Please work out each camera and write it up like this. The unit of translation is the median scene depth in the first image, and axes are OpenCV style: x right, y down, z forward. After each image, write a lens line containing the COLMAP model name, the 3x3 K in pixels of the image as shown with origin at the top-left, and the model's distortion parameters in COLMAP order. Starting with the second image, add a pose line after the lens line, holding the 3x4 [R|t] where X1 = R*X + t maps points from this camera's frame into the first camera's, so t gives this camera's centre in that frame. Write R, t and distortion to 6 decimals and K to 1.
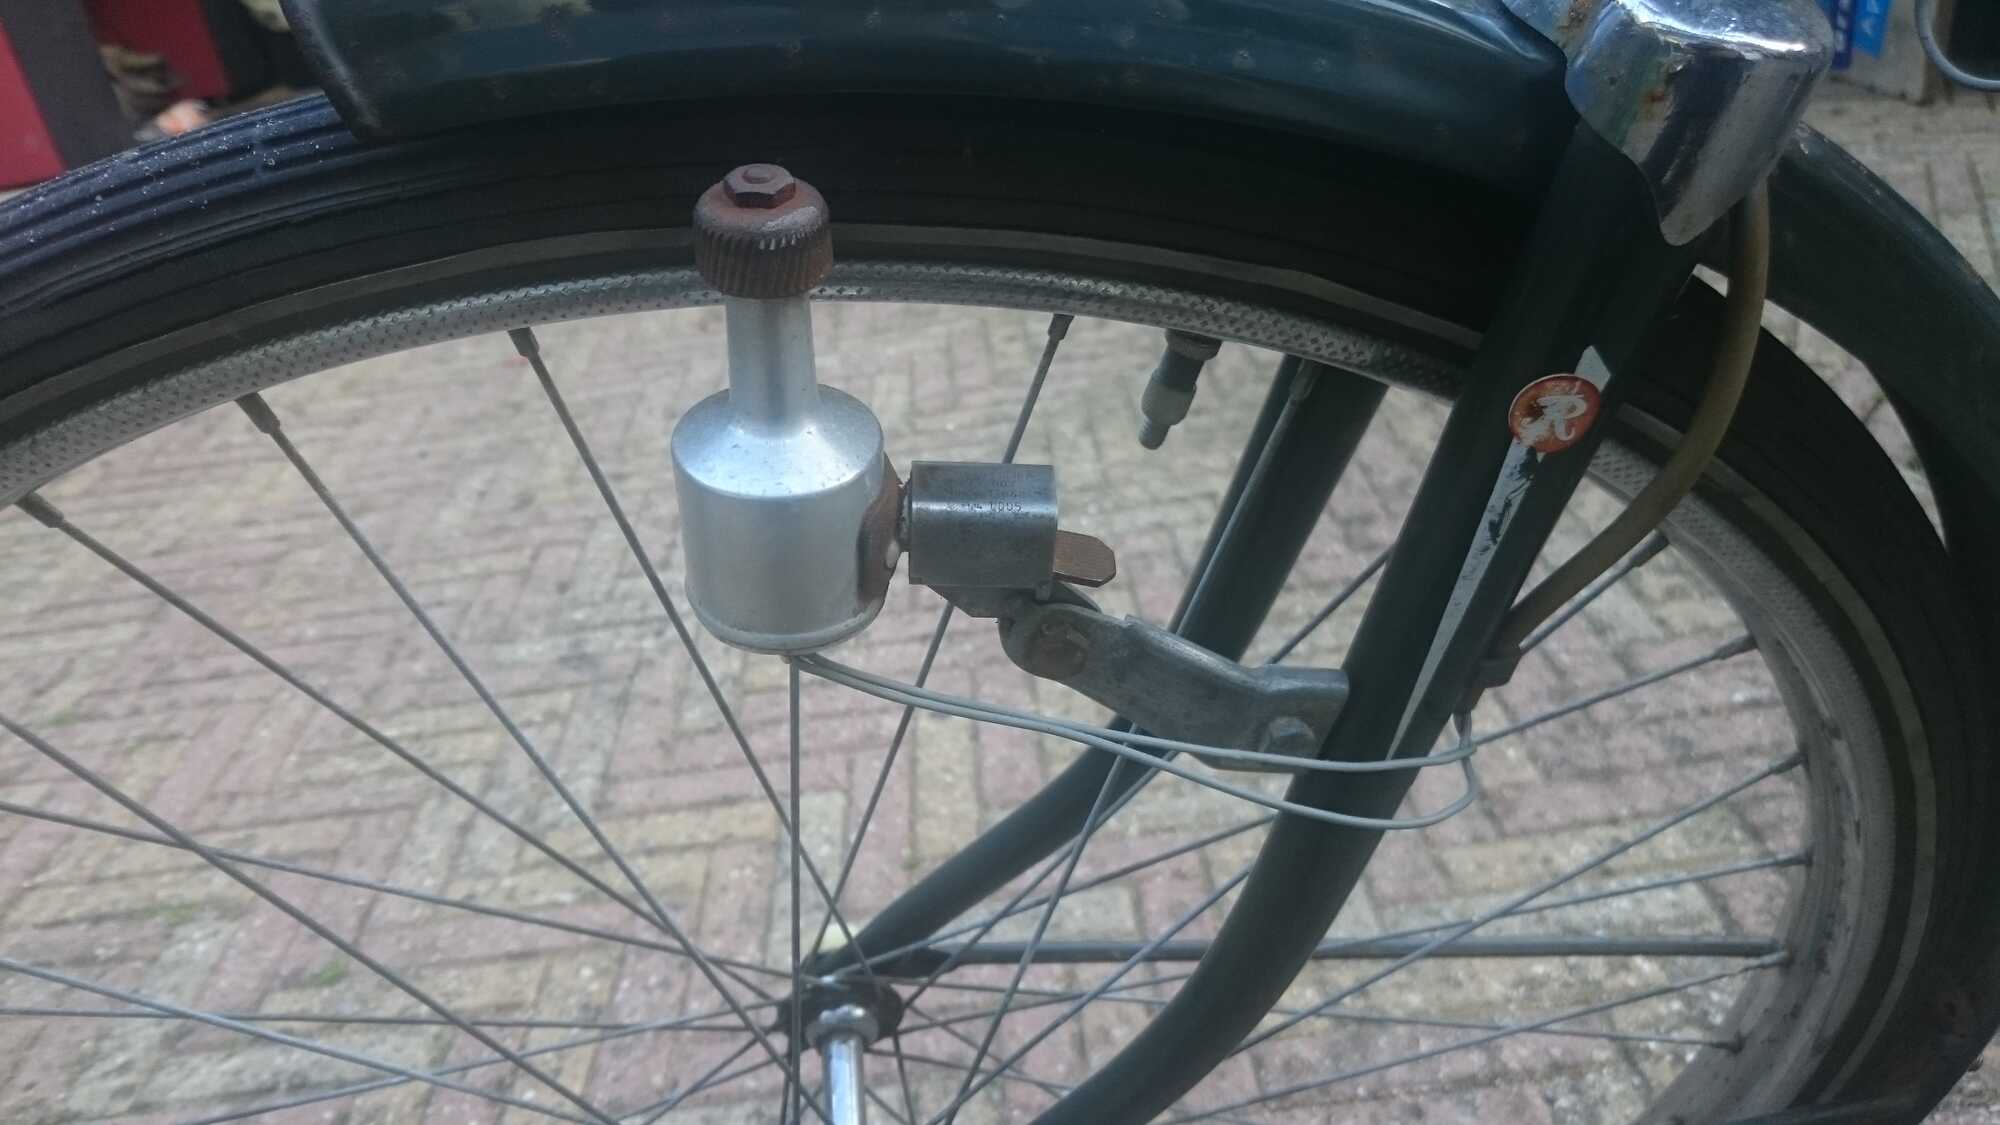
lens RADIAL K [[1542.8, 0, 1000.0], [0, 1542.8, 562.5], [0, 0, 1]] dist [-0.040065, -0.001548]
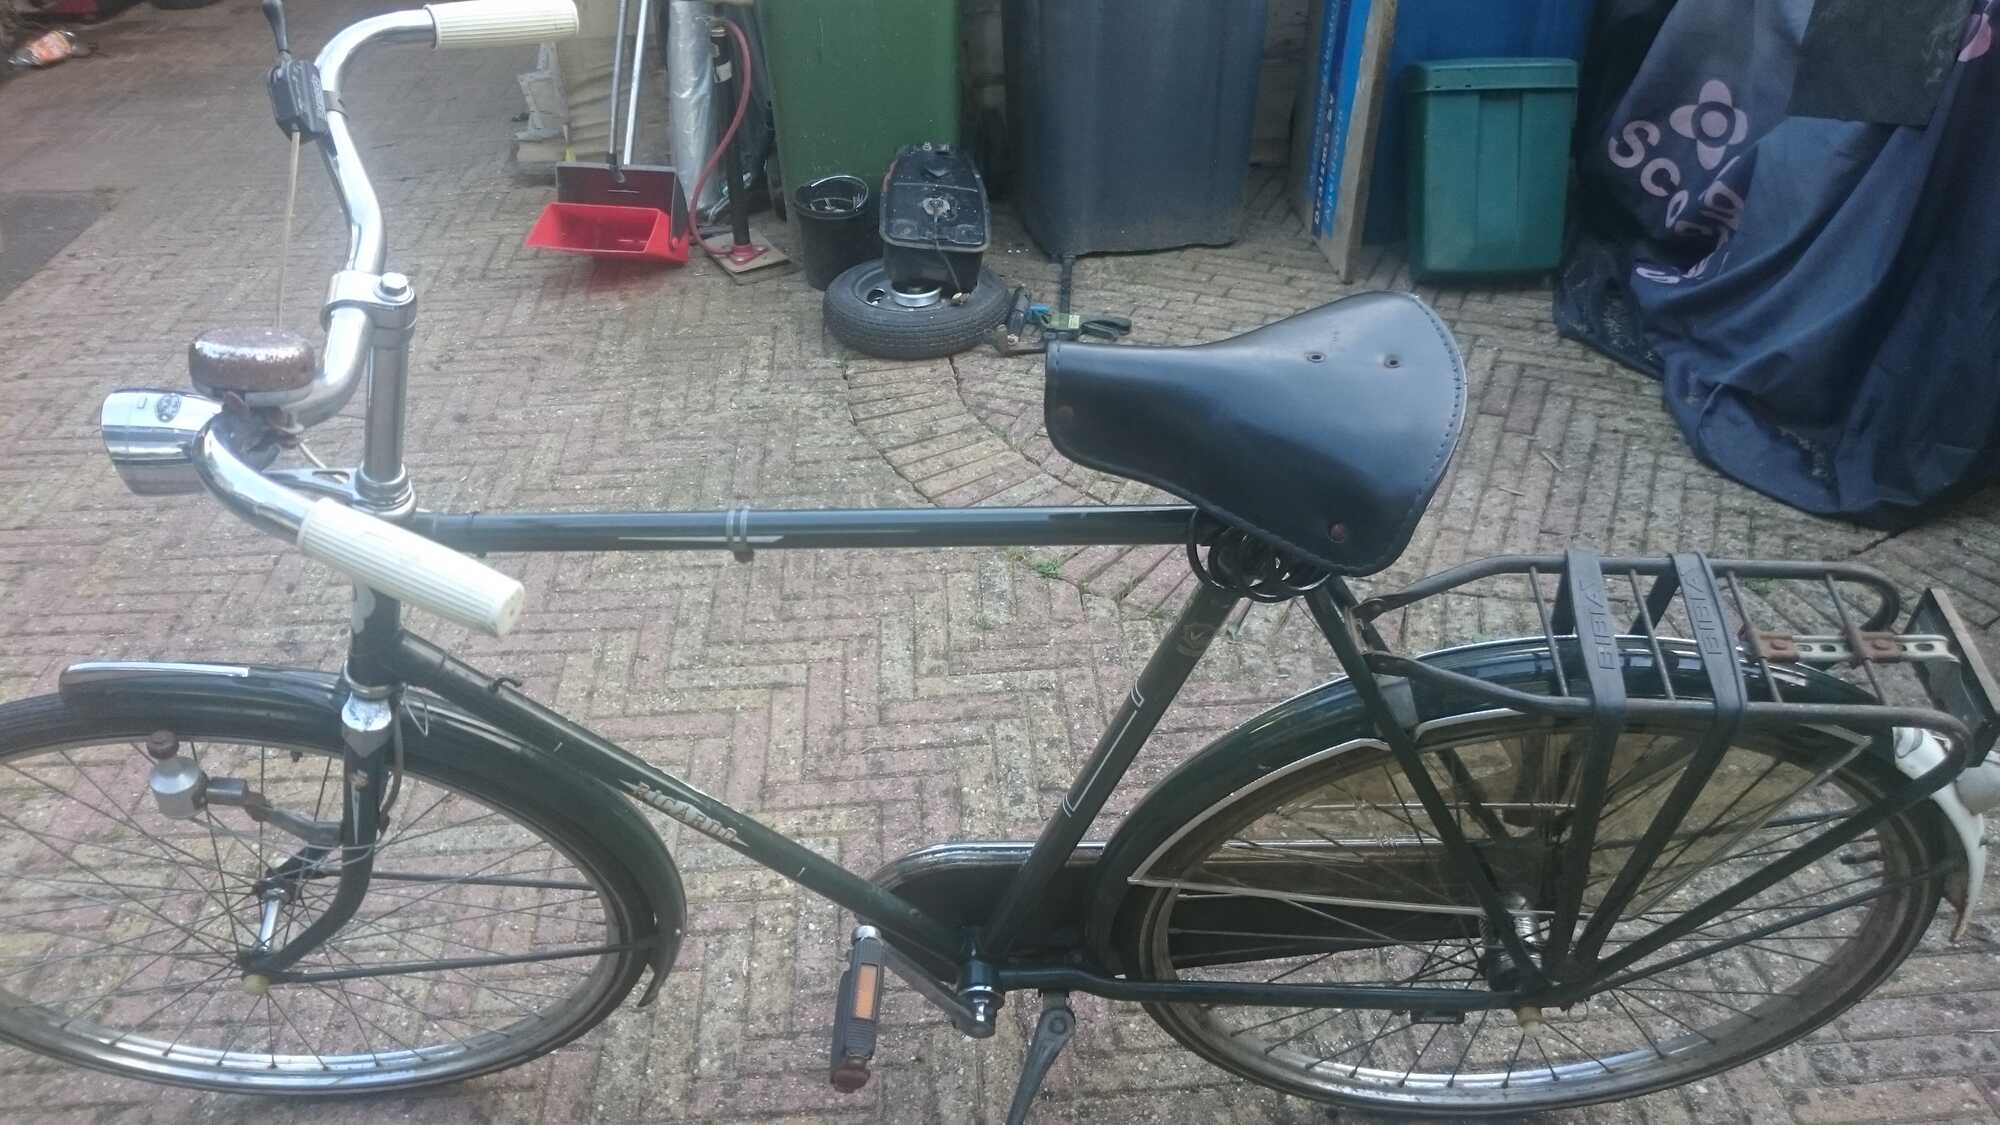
lens RADIAL K [[1558.5, 0, 1000.0], [0, 1558.5, 562.5], [0, 0, 1]] dist [0.044602, -0.125813]
pose [[0.994207, 0.083815, 0.067284, 0.332727], [-0.090069, 0.991295, 0.096030, -0.236867], [-0.058650, -0.101533, 0.993102, -0.630719]]
